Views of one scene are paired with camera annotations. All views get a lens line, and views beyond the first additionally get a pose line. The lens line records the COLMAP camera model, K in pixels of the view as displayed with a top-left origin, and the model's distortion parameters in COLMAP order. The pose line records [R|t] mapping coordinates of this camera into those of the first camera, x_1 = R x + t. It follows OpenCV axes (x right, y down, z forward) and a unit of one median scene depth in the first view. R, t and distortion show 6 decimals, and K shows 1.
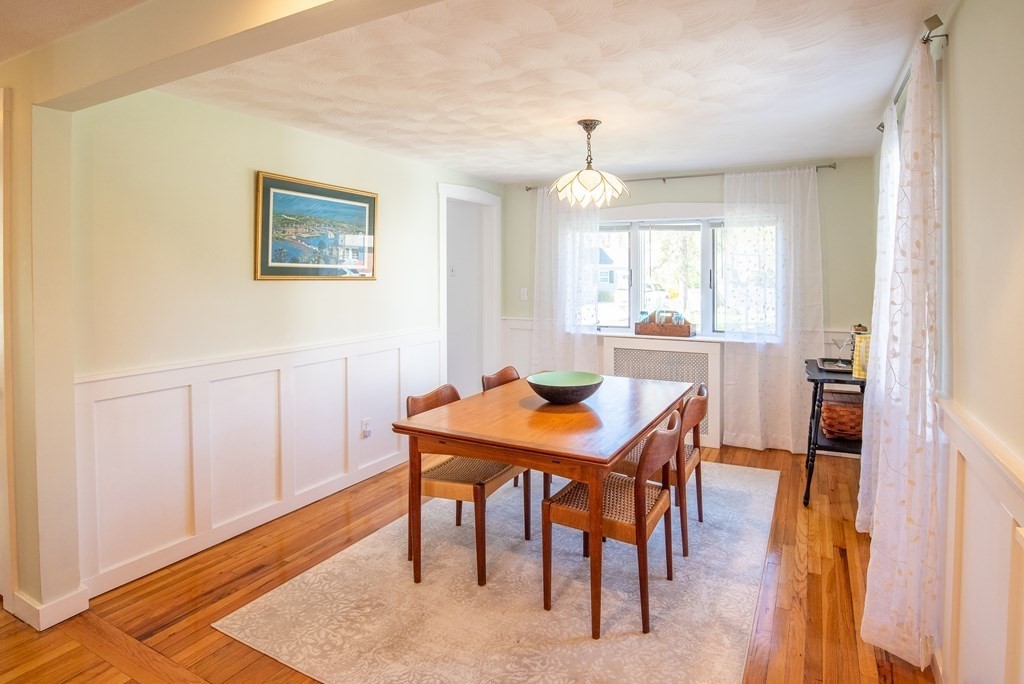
lens RADIAL K [[583.0, 0, 512.3], [0, 583.0, 322.4], [0, 0, 1]] dist [-0.084520, 0.040748]
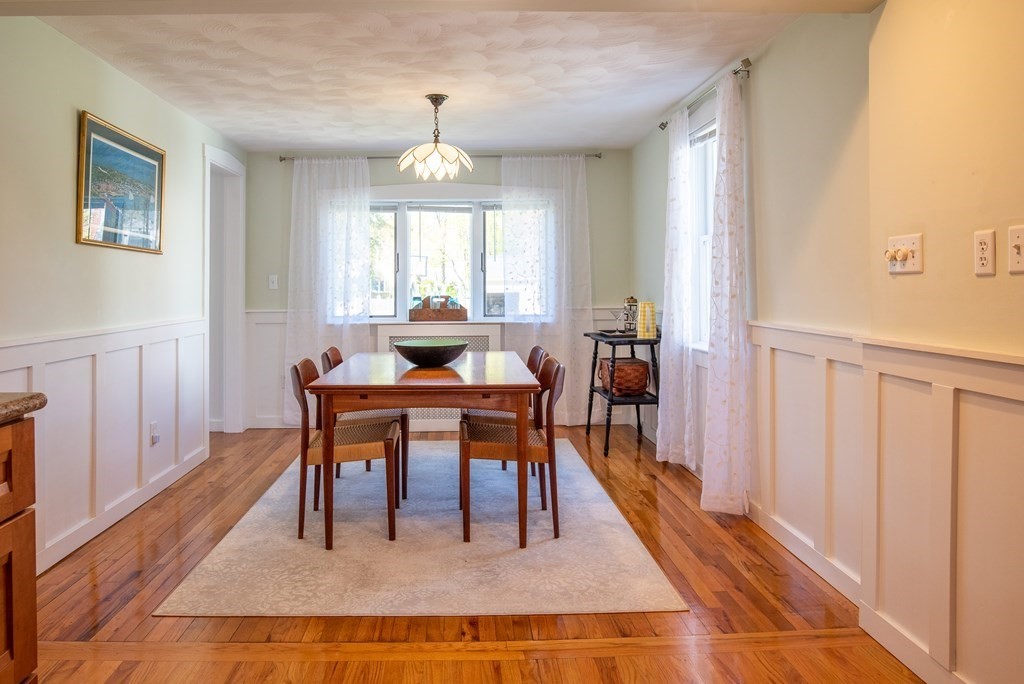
lens RADIAL K [[710.6, 0, 512.0], [0, 710.6, 342.0], [0, 0, 1]] dist [-0.032849, 0.003533]
pose [[0.876676, -0.048026, 0.478678, -0.303334], [0.043766, 0.998840, 0.020058, 0.058623], [-0.479087, 0.003366, 0.877761, -0.144154]]
